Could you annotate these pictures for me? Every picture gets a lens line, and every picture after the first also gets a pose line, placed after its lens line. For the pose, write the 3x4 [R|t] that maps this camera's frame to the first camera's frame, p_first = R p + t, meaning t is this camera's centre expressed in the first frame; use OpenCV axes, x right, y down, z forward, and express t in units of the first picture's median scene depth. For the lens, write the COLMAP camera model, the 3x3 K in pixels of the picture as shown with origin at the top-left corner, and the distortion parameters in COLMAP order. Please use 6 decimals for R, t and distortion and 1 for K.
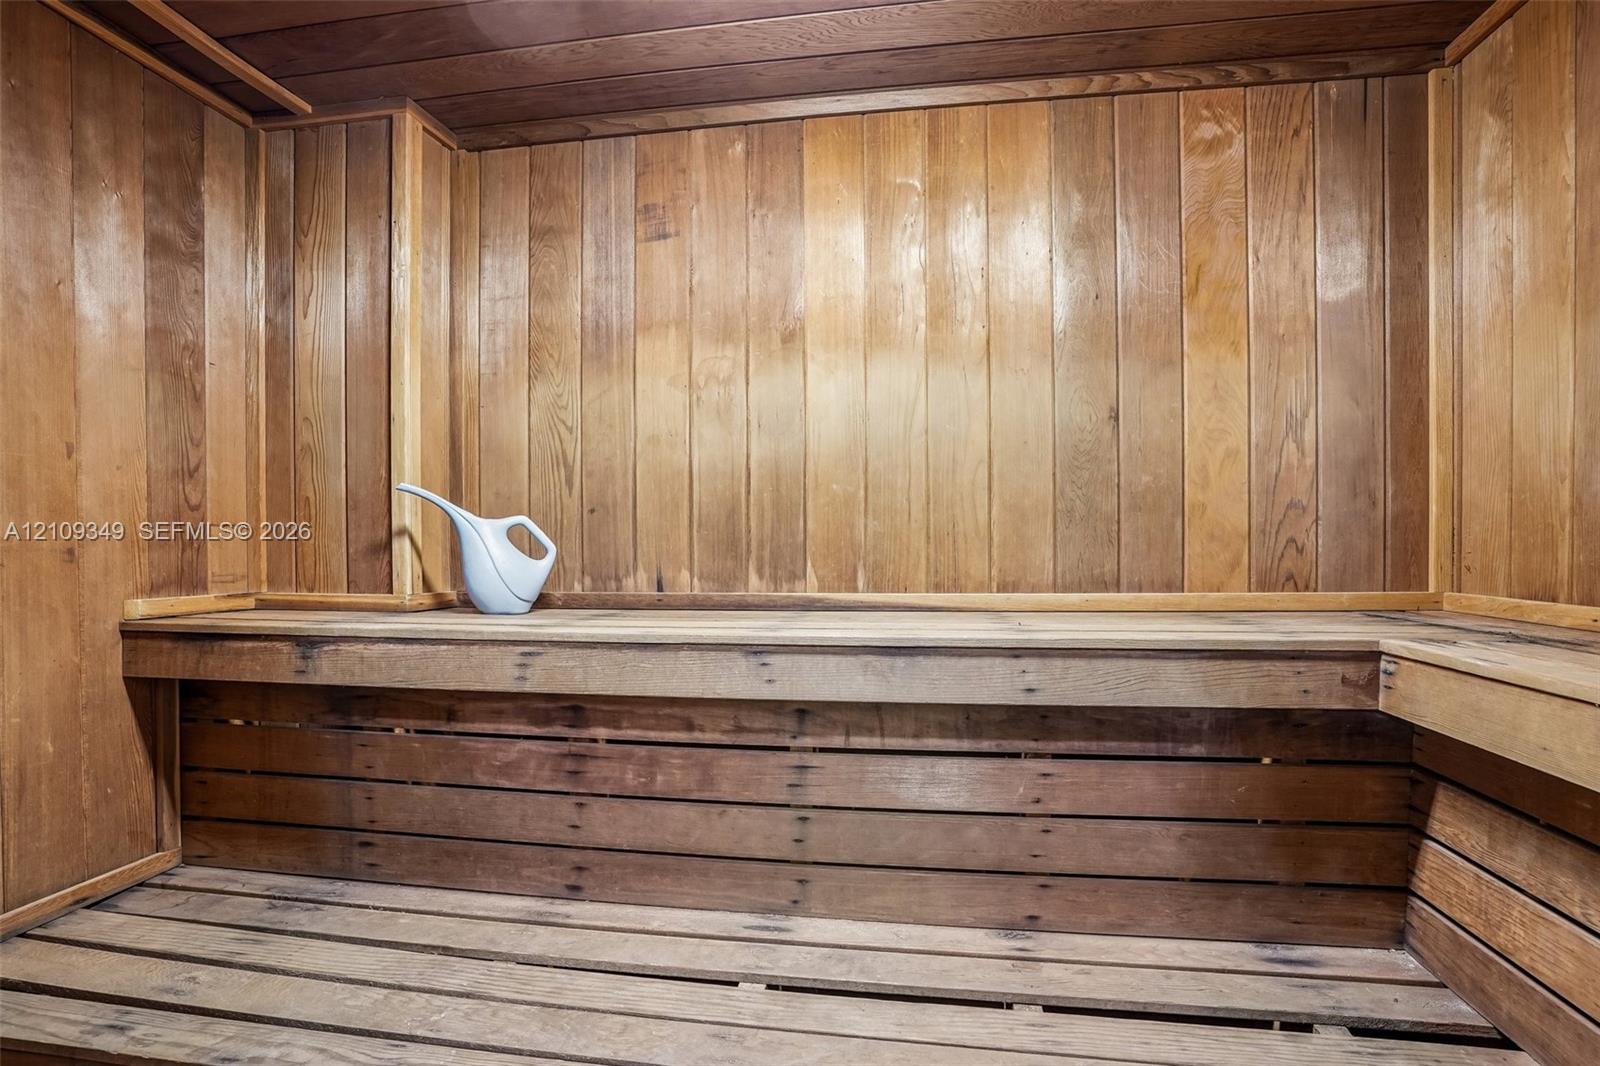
lens RADIAL K [[794.2, 0, 798.4], [0, 794.2, 550.7], [0, 0, 1]] dist [-0.077614, 0.033354]
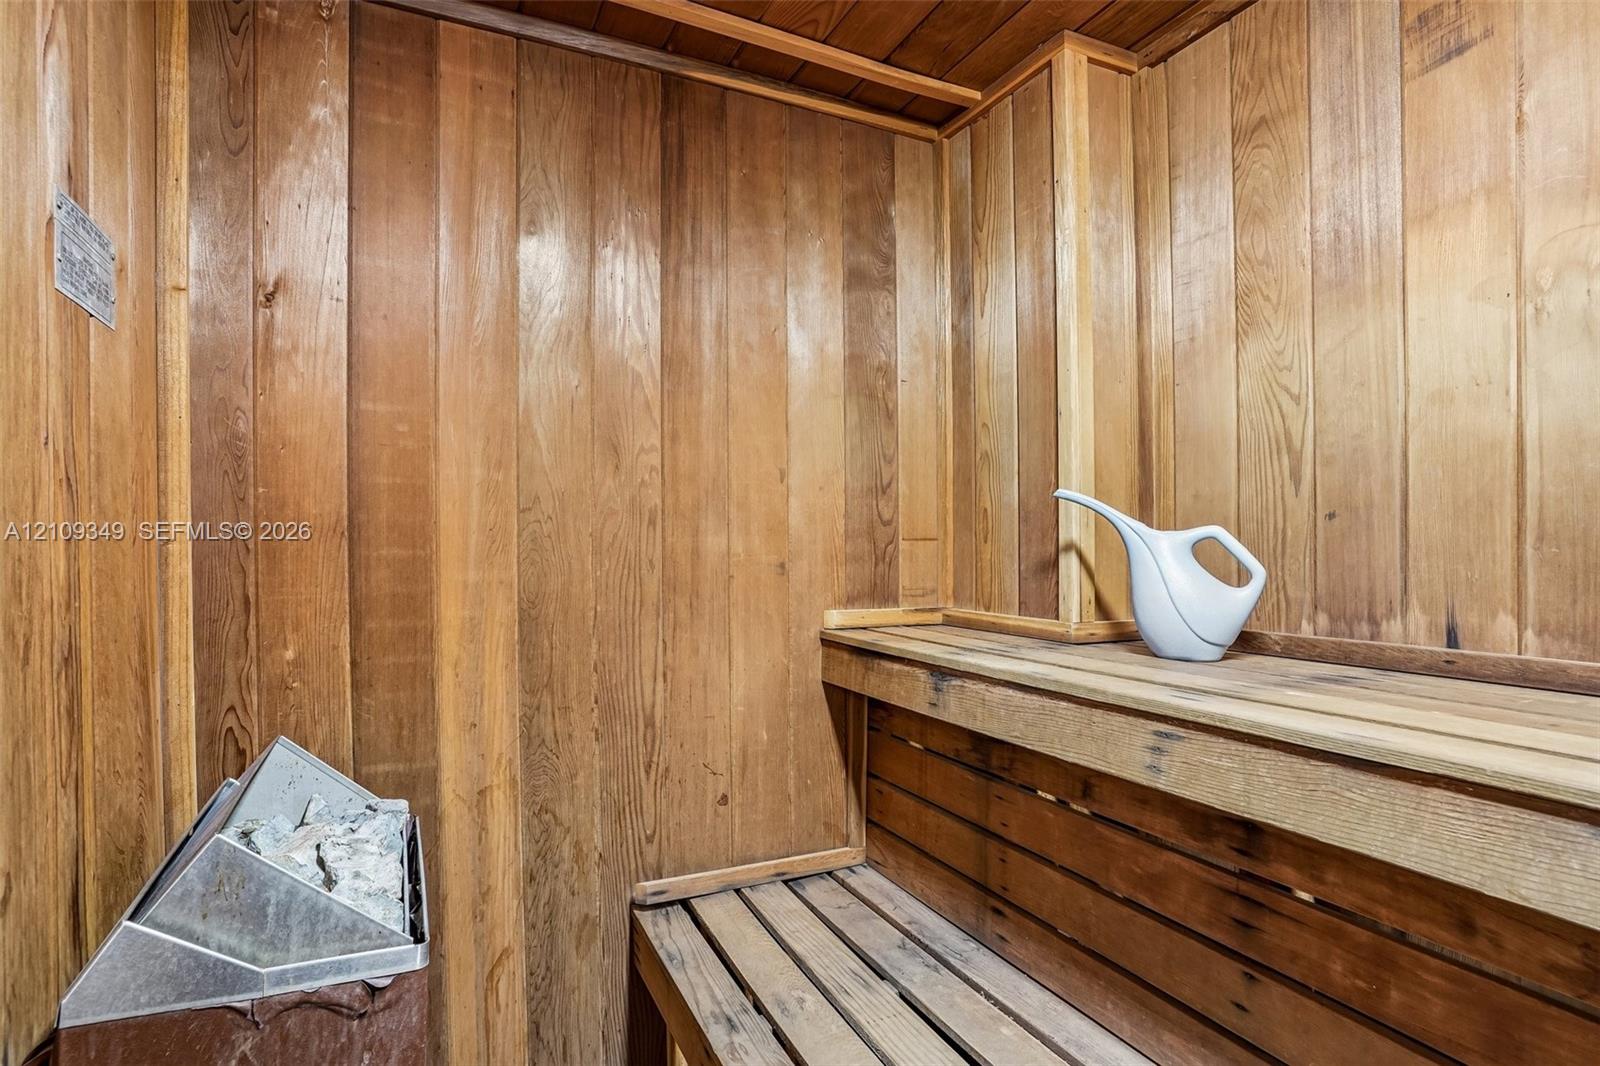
lens RADIAL K [[794.2, 0, 798.4], [0, 794.2, 550.7], [0, 0, 1]] dist [-0.077614, 0.033354]
pose [[0.569745, 0.008413, -0.821779, 0.019485], [-0.011063, 0.999936, 0.002567, -0.019184], [0.821747, 0.007629, 0.569801, 0.280664]]
